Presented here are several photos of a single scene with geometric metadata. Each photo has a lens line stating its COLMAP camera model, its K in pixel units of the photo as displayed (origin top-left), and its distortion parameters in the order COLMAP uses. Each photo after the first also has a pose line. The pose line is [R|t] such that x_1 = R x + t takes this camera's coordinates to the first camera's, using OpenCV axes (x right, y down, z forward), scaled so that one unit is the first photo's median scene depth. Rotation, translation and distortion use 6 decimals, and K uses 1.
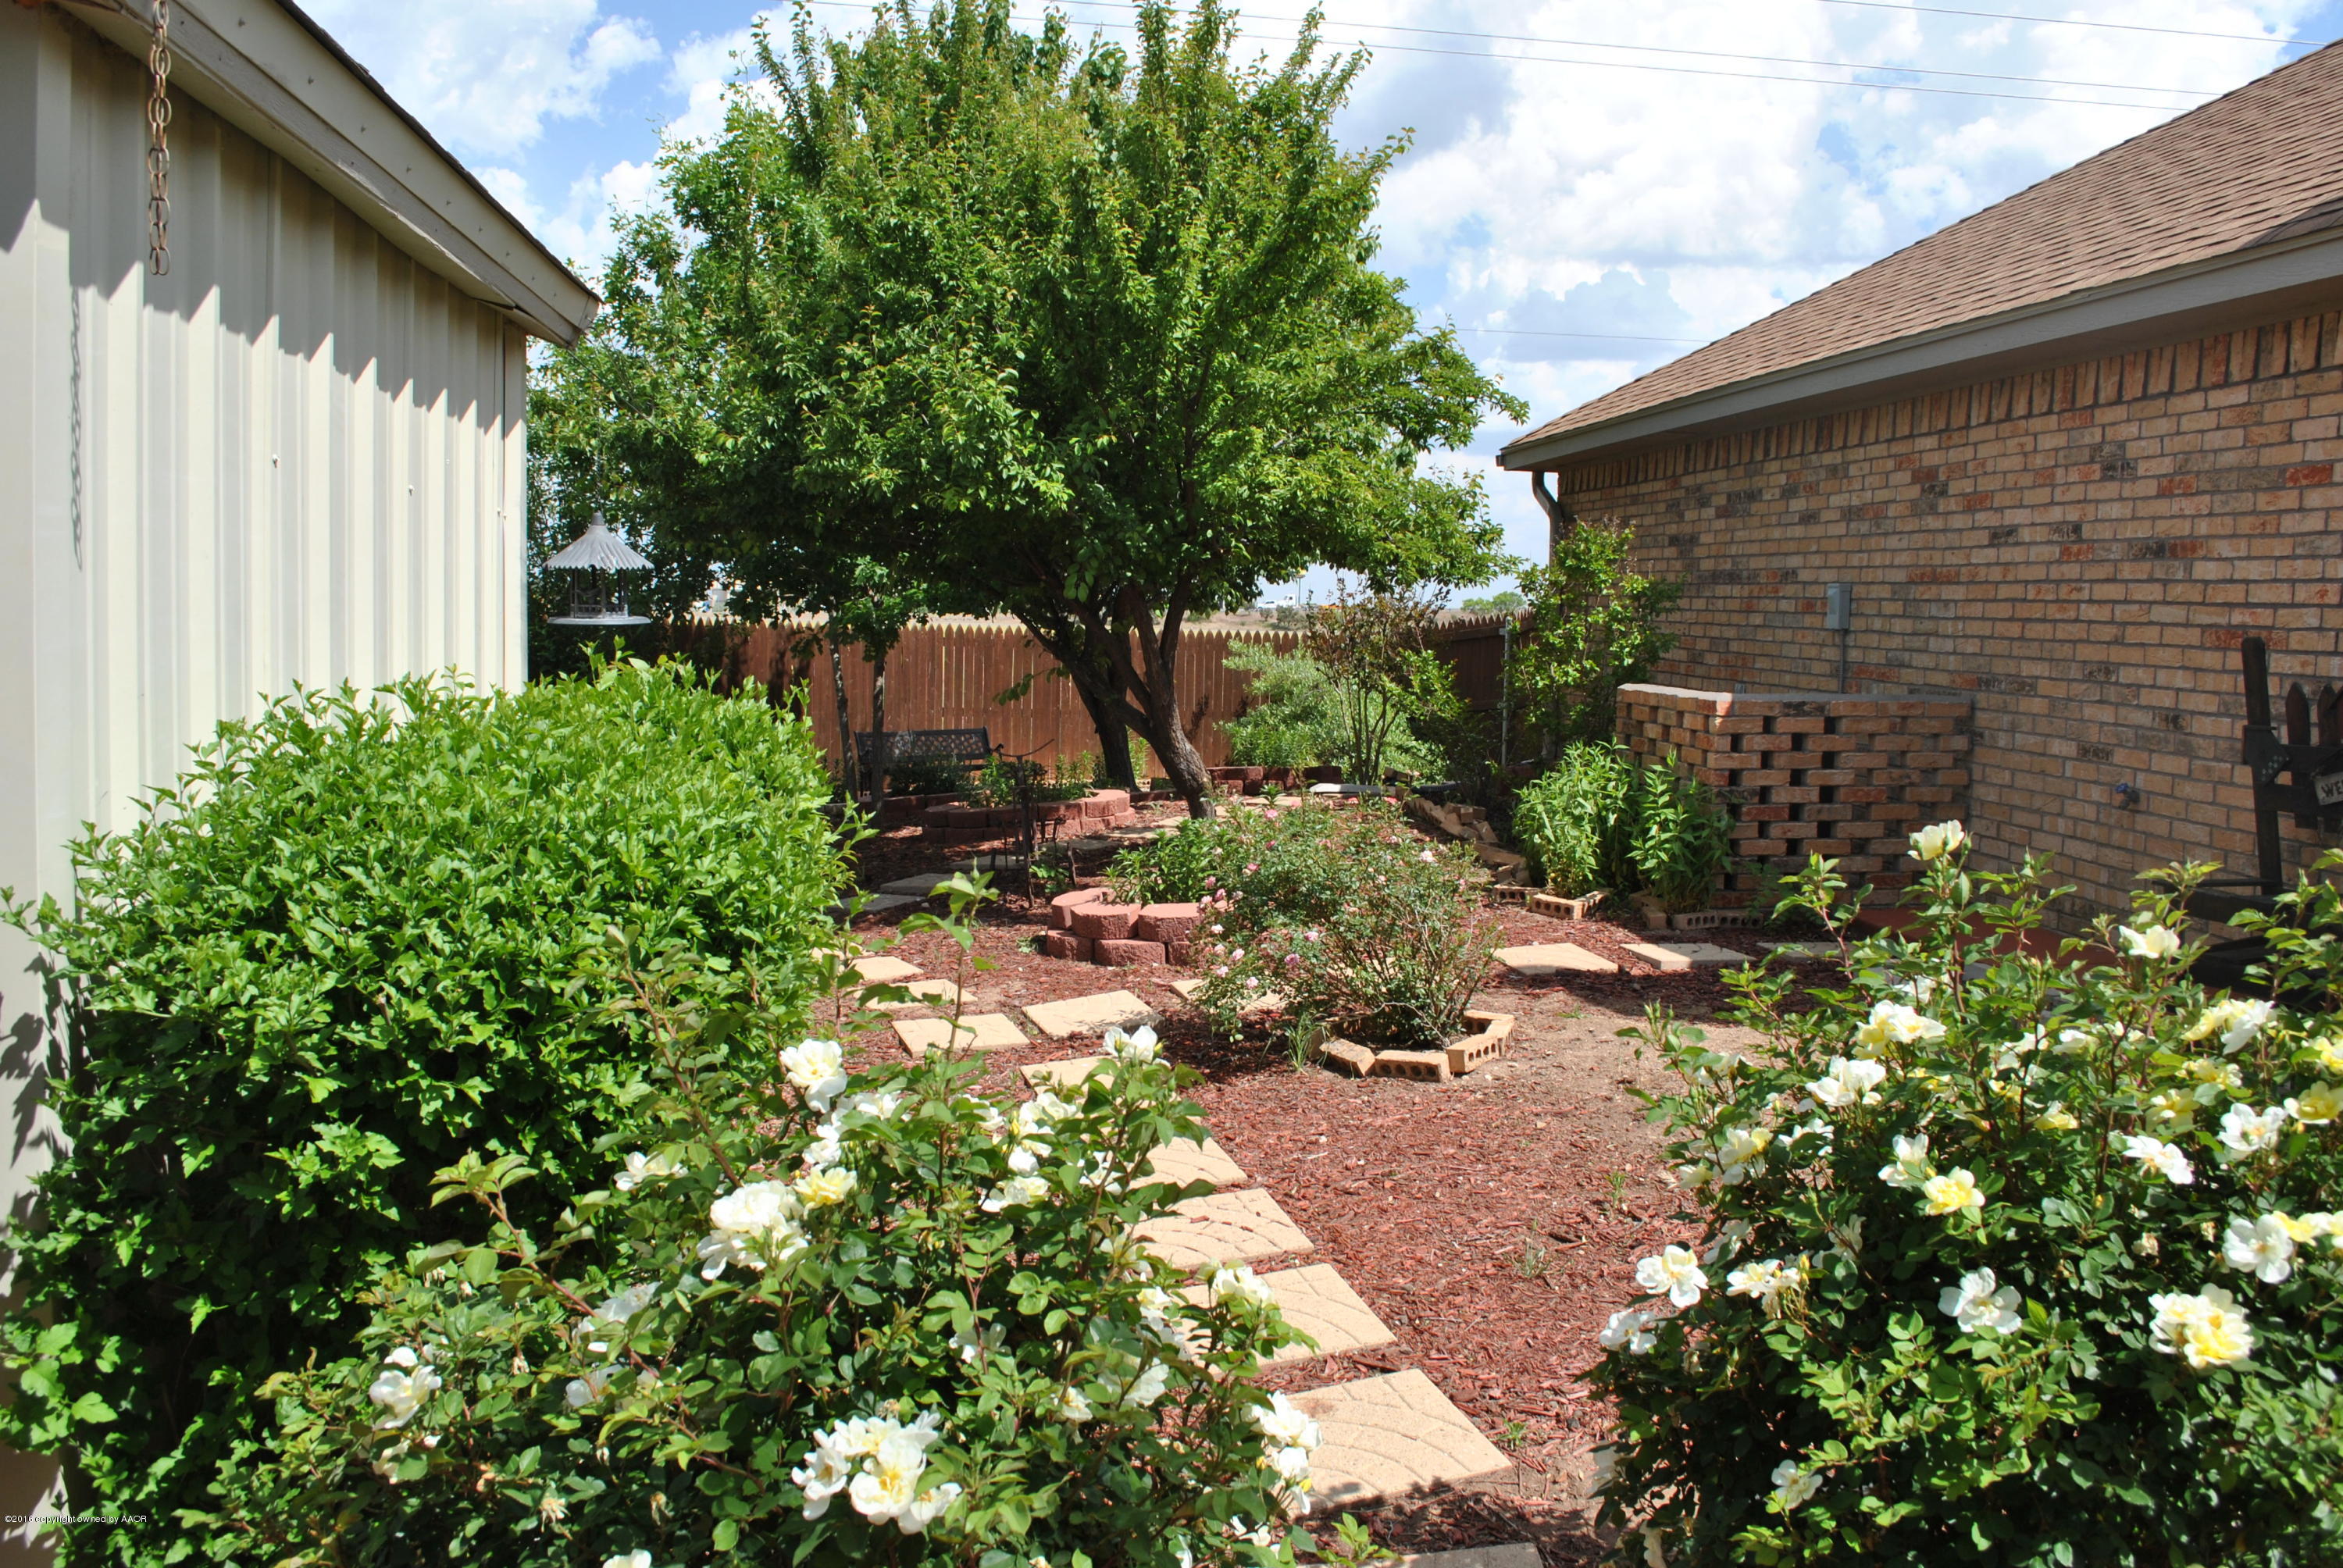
lens RADIAL K [[1841.2, 0, 1178.1], [0, 1841.2, 784.7], [0, 0, 1]] dist [-0.087513, 0.014362]
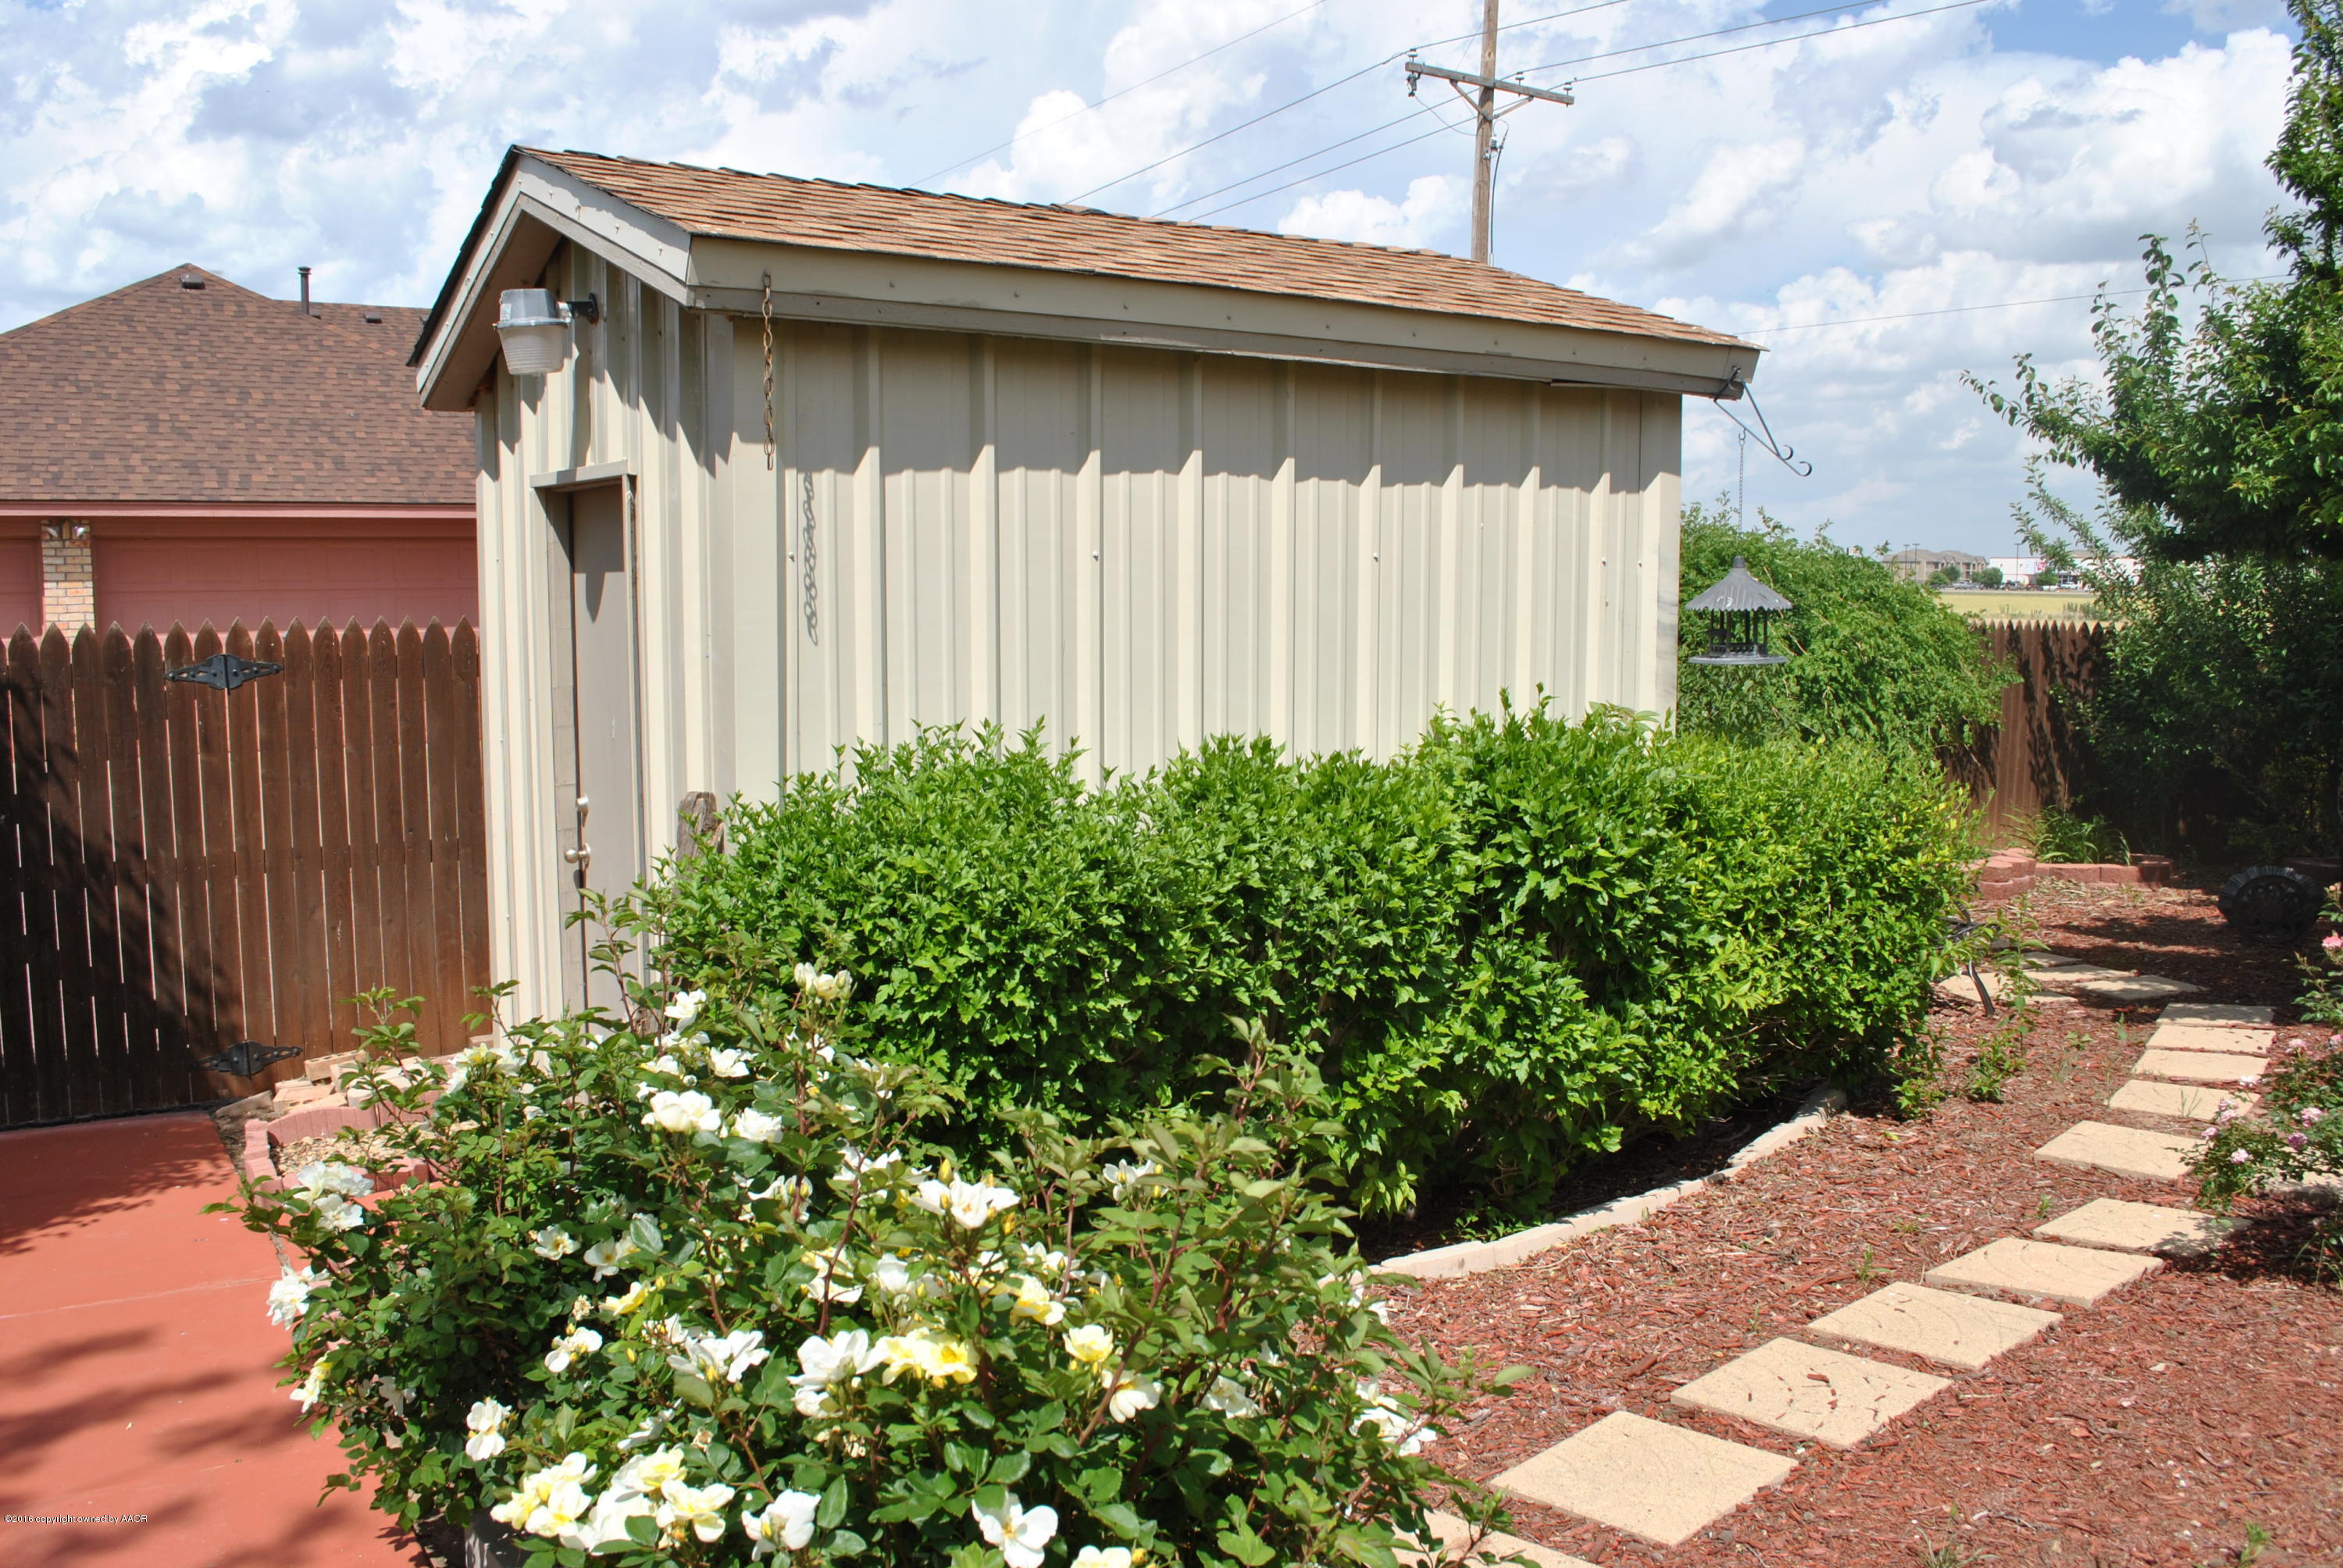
lens RADIAL K [[1841.2, 0, 1178.7], [0, 1841.2, 790.9], [0, 0, 1]] dist [-0.087513, 0.014362]
pose [[0.429190, 0.081316, -0.899546, 0.364347], [-0.074044, 0.995755, 0.054684, -0.036485], [0.900174, 0.043136, 0.433389, 0.201995]]
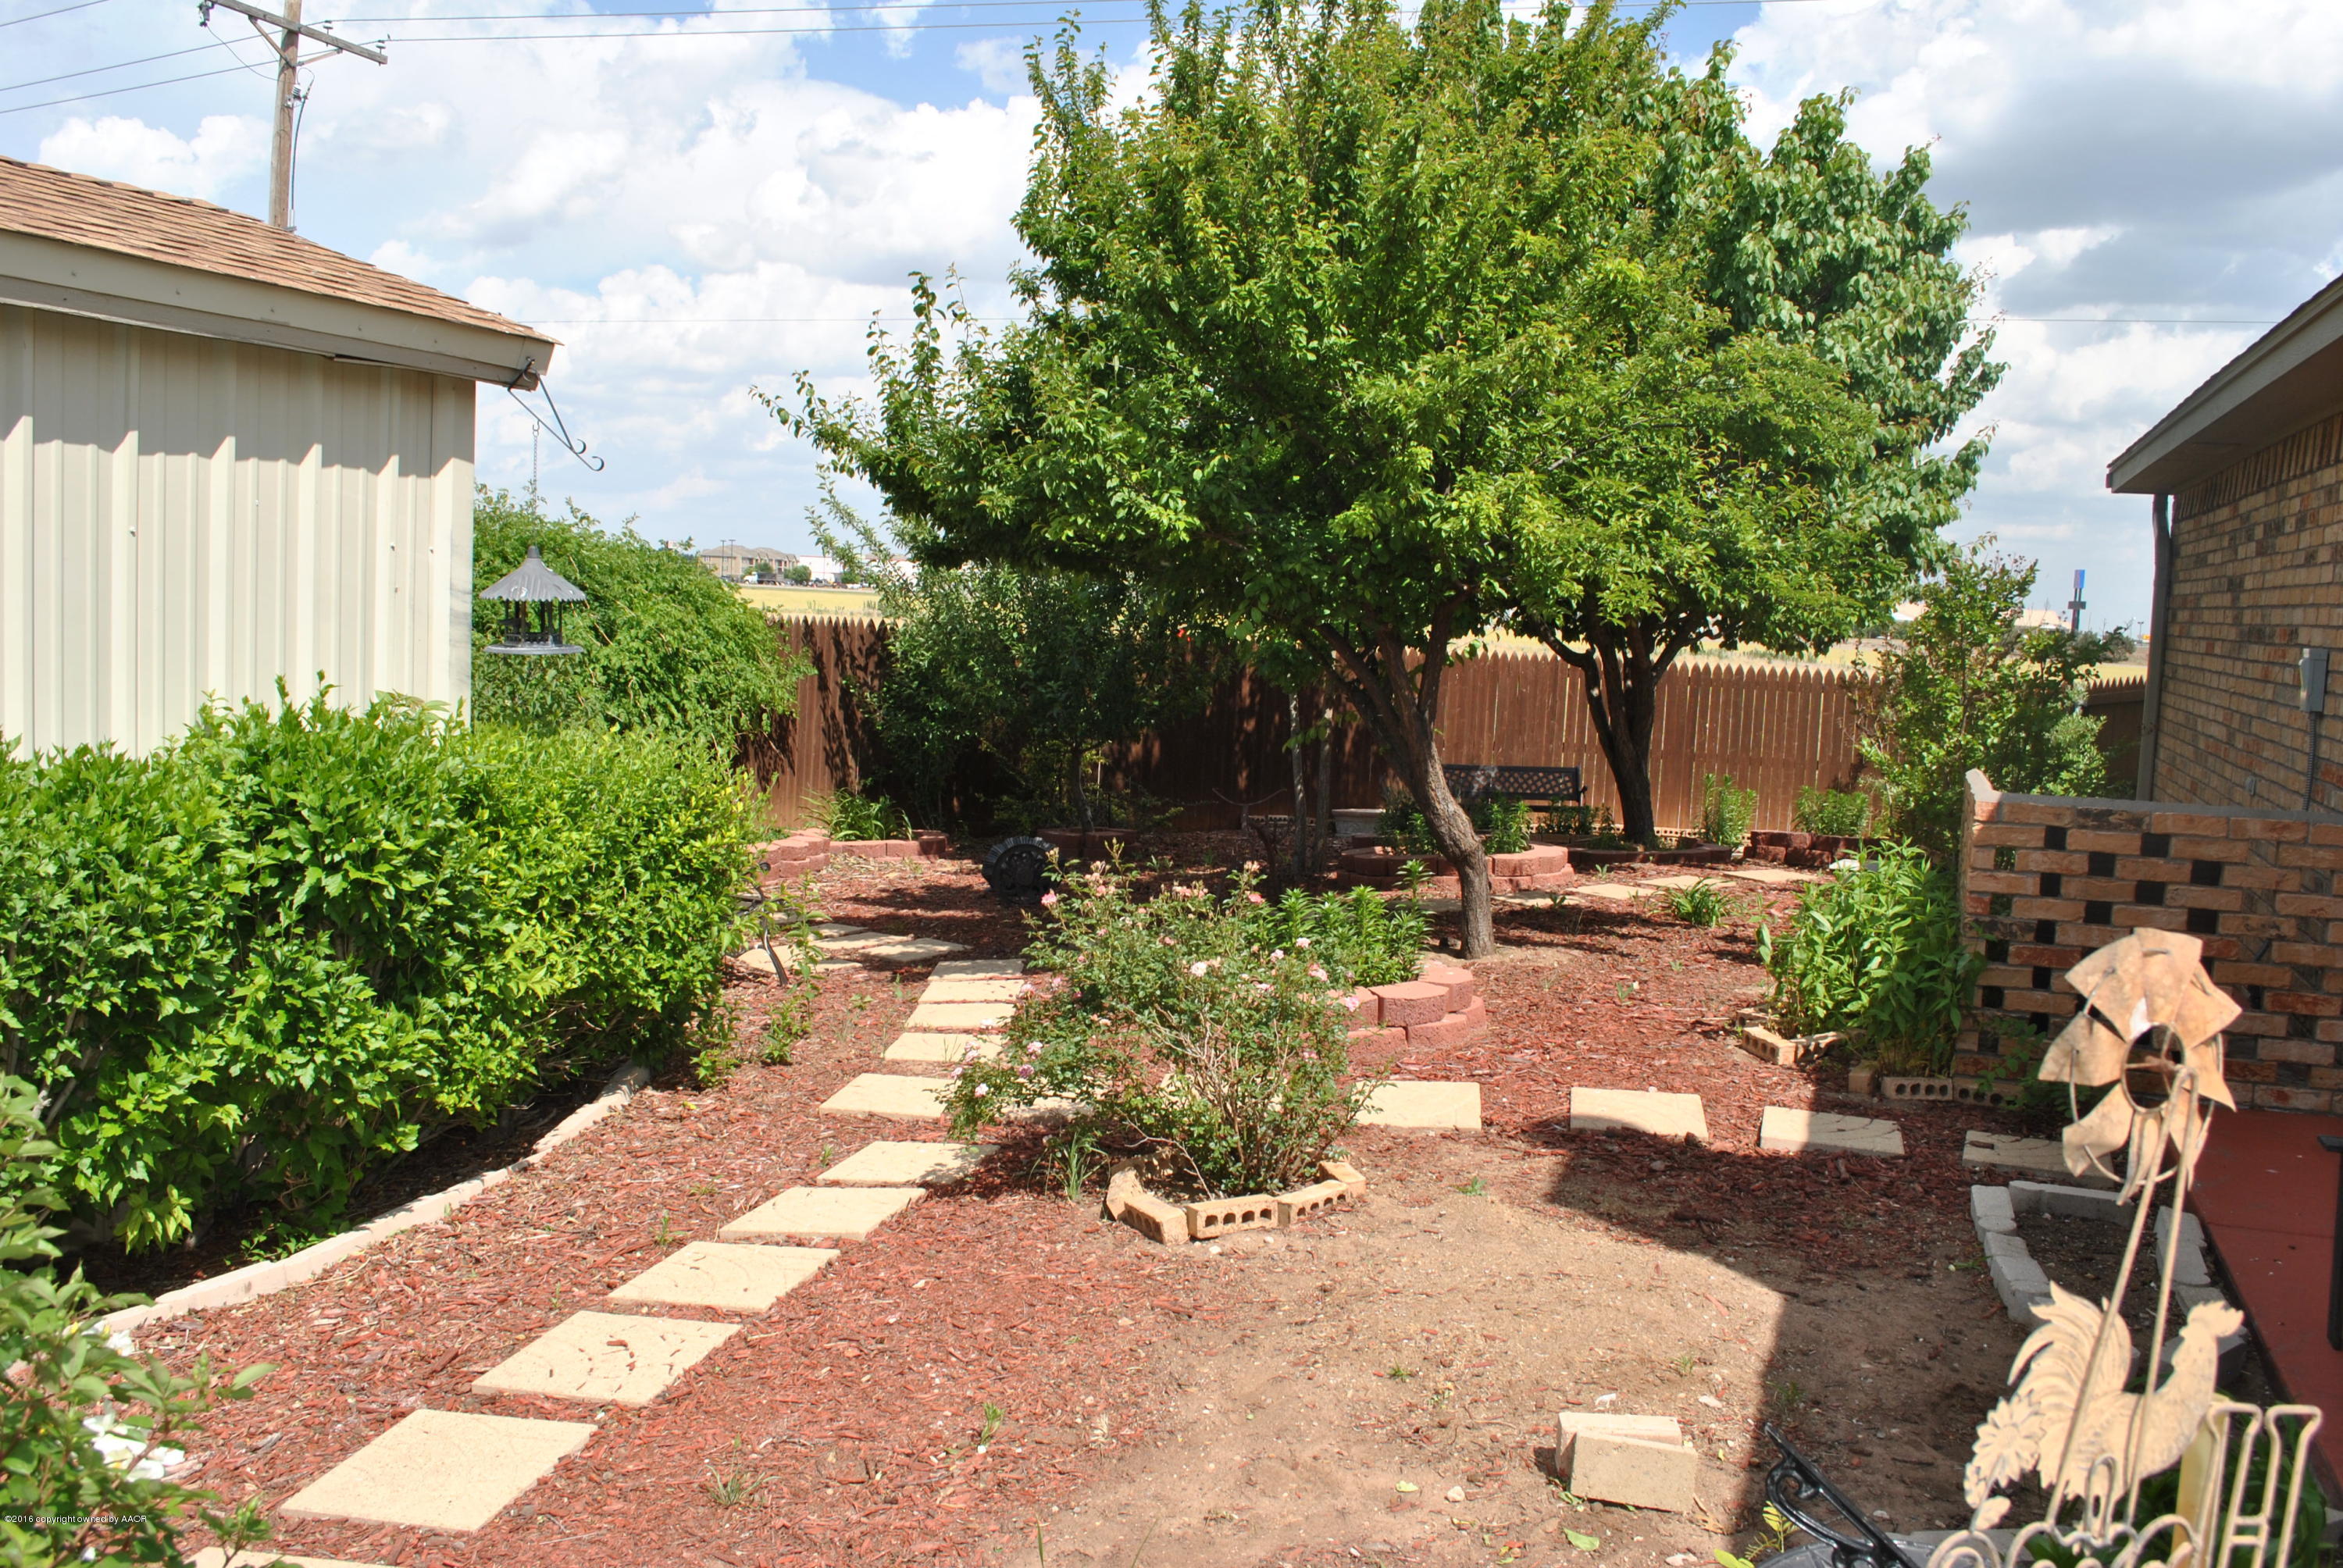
lens RADIAL K [[1841.2, 0, 1169.4], [0, 1841.2, 778.0], [0, 0, 1]] dist [-0.087513, 0.014362]
pose [[0.872165, 0.067700, -0.484504, 0.384468], [-0.073609, 0.997264, 0.006843, -0.037791], [0.483642, 0.029696, 0.874762, 0.201656]]
